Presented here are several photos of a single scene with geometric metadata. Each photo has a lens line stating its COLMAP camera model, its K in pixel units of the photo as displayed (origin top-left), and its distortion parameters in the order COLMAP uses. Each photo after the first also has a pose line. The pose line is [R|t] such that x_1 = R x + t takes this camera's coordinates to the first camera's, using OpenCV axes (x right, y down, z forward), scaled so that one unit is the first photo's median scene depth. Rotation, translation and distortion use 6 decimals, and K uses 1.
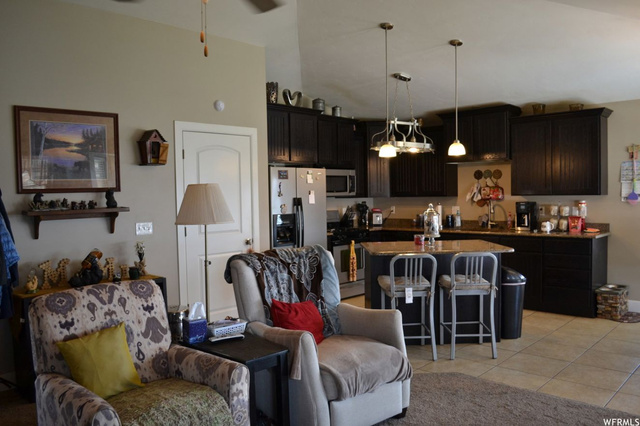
lens RADIAL K [[515.6, 0, 320.0], [0, 515.6, 213.0], [0, 0, 1]] dist [-0.077154, 0.000092]
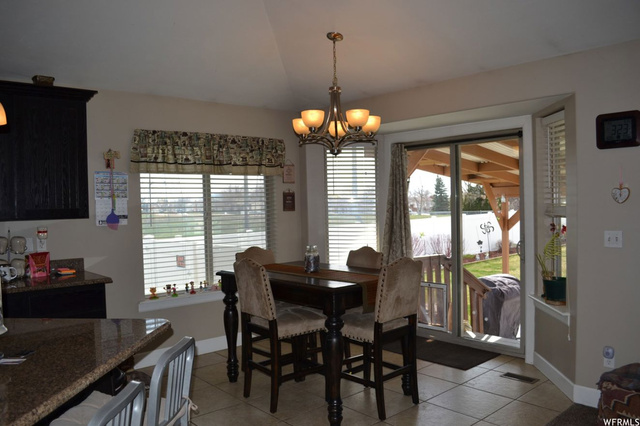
lens RADIAL K [[515.6, 0, 320.0], [0, 515.6, 213.0], [0, 0, 1]] dist [-0.077154, 0.000092]
pose [[0.076836, -0.002208, 0.997041, -0.102909], [0.060382, 0.998172, -0.002443, -0.020423], [-0.995214, 0.060391, 0.076829, 0.614145]]
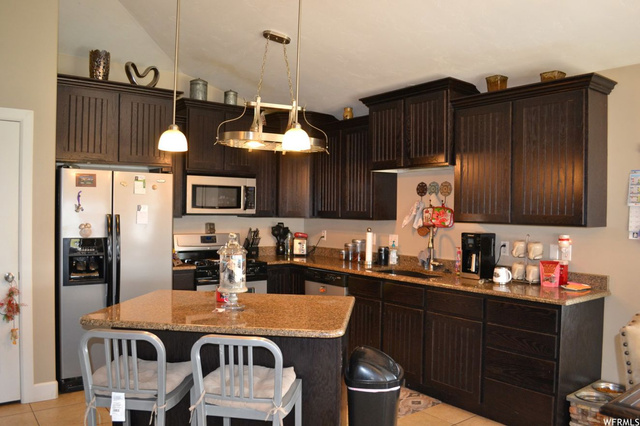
lens RADIAL K [[515.6, 0, 320.0], [0, 515.6, 213.0], [0, 0, 1]] dist [-0.077154, 0.000092]
pose [[0.988667, 0.032641, -0.146537, 0.332479], [-0.037143, 0.998915, -0.028088, -0.023506], [0.145461, 0.033212, 0.988806, 0.379537]]
